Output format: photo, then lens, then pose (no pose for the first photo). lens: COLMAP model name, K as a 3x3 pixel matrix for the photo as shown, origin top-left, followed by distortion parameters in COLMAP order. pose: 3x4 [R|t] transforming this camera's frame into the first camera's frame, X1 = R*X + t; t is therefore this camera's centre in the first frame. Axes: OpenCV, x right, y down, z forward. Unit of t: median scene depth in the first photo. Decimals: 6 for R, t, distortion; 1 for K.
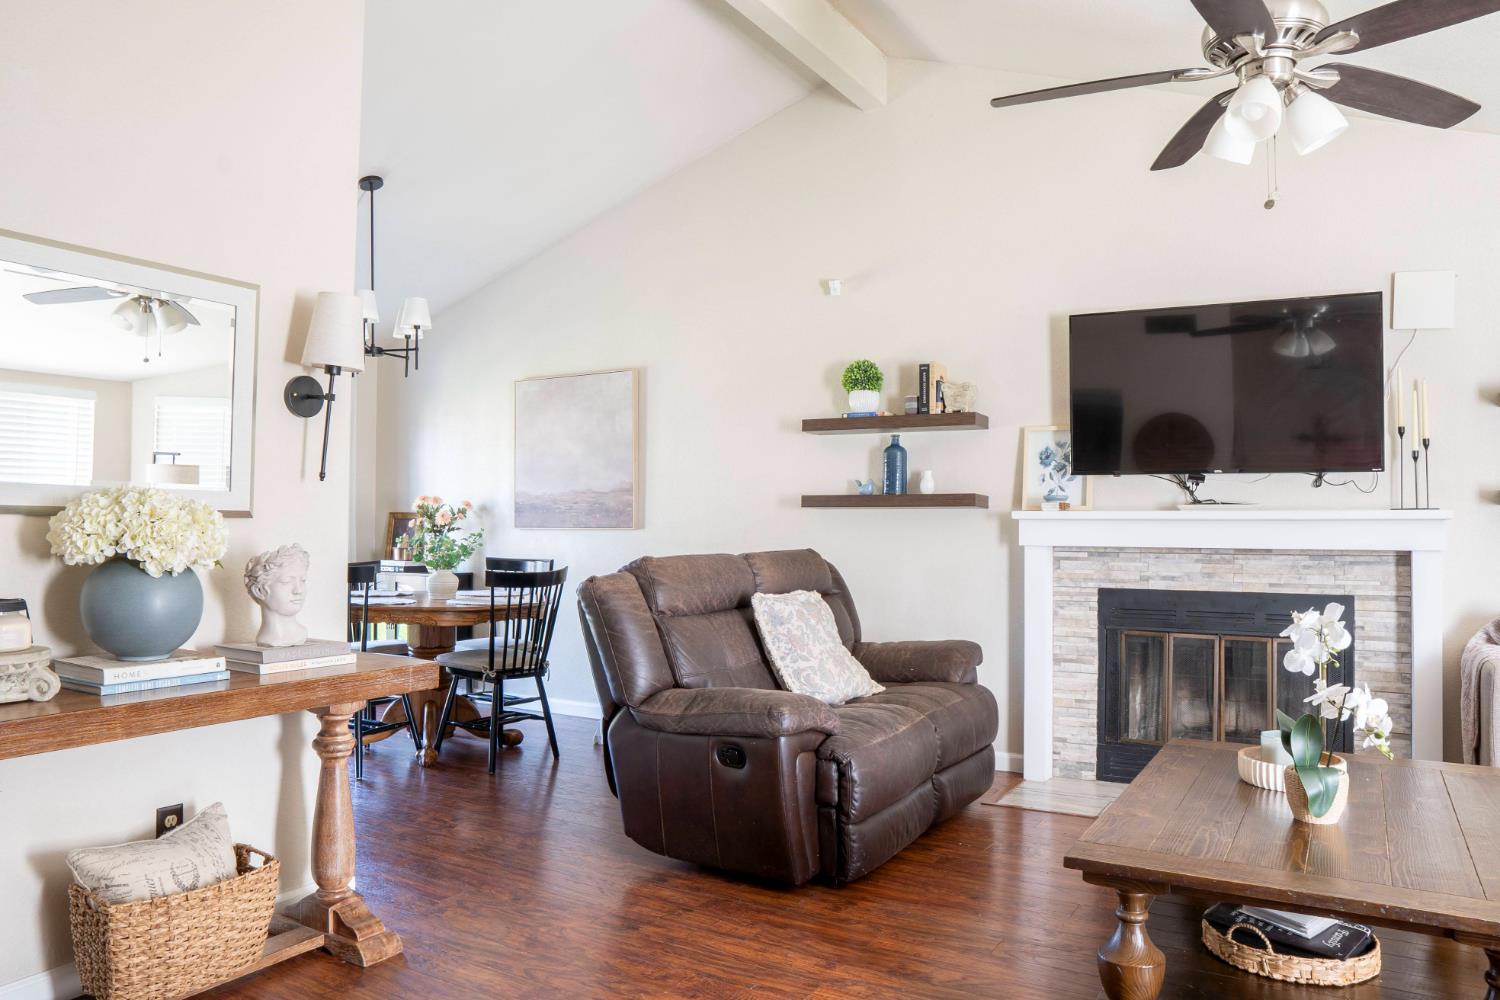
lens RADIAL K [[1064.8, 0, 746.8], [0, 1064.8, 500.2], [0, 0, 1]] dist [-0.095458, 0.033997]
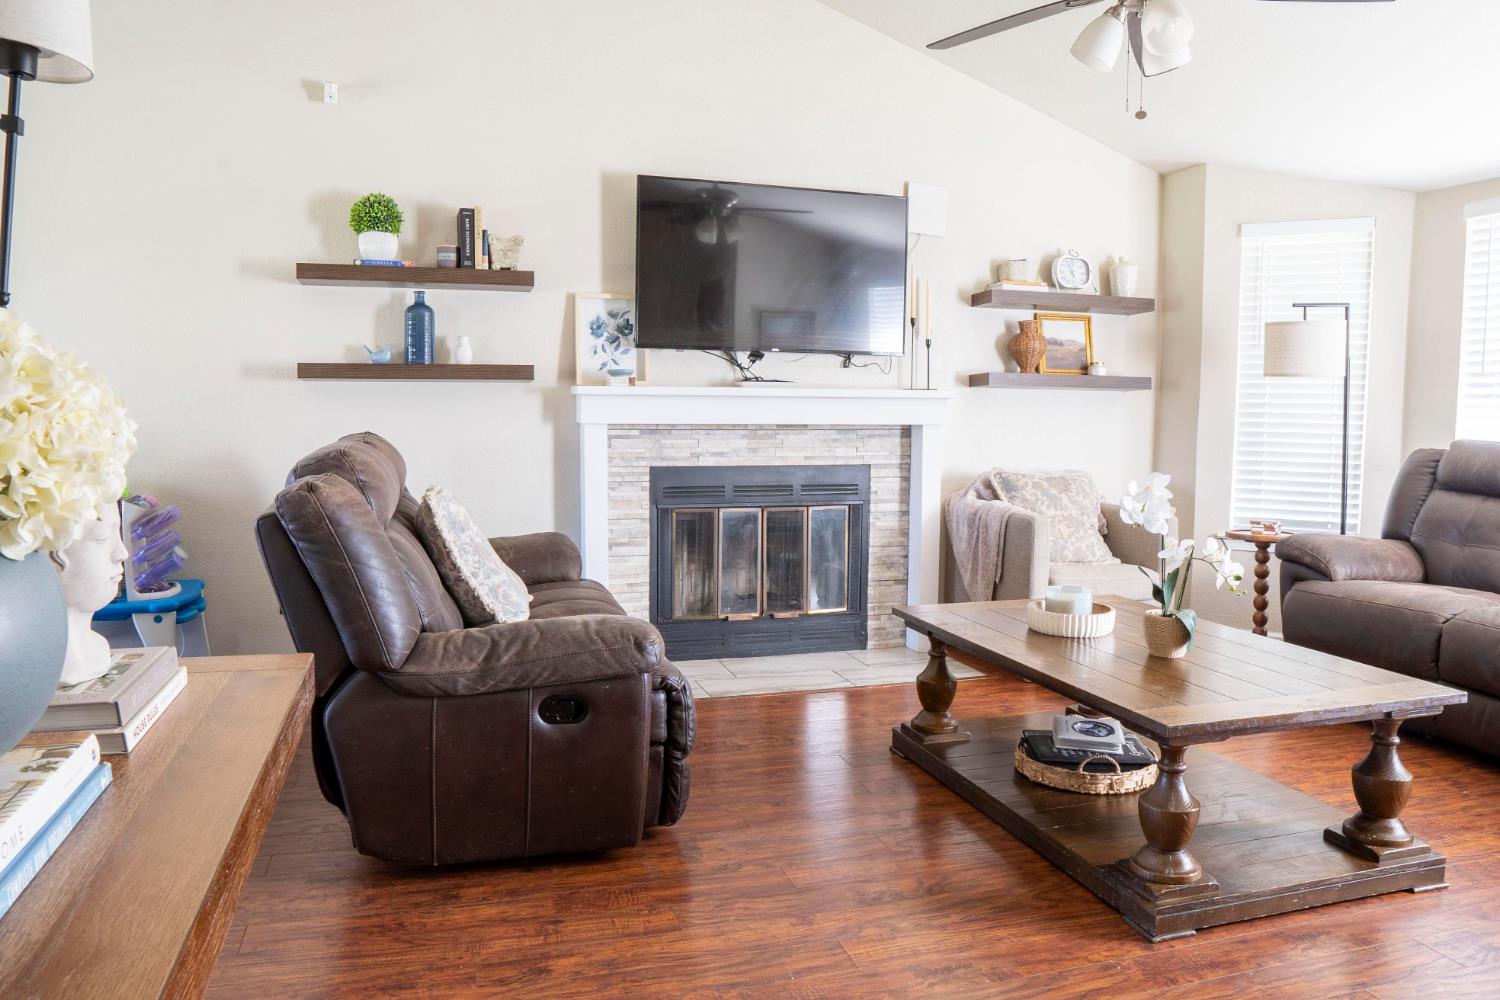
lens RADIAL K [[1064.8, 0, 746.2], [0, 1064.8, 486.8], [0, 0, 1]] dist [-0.095458, 0.033997]
pose [[0.670154, -0.057675, 0.739978, -0.333984], [-0.020746, 0.995131, 0.096350, 0.006088], [-0.741932, -0.079920, 0.665695, 0.289912]]
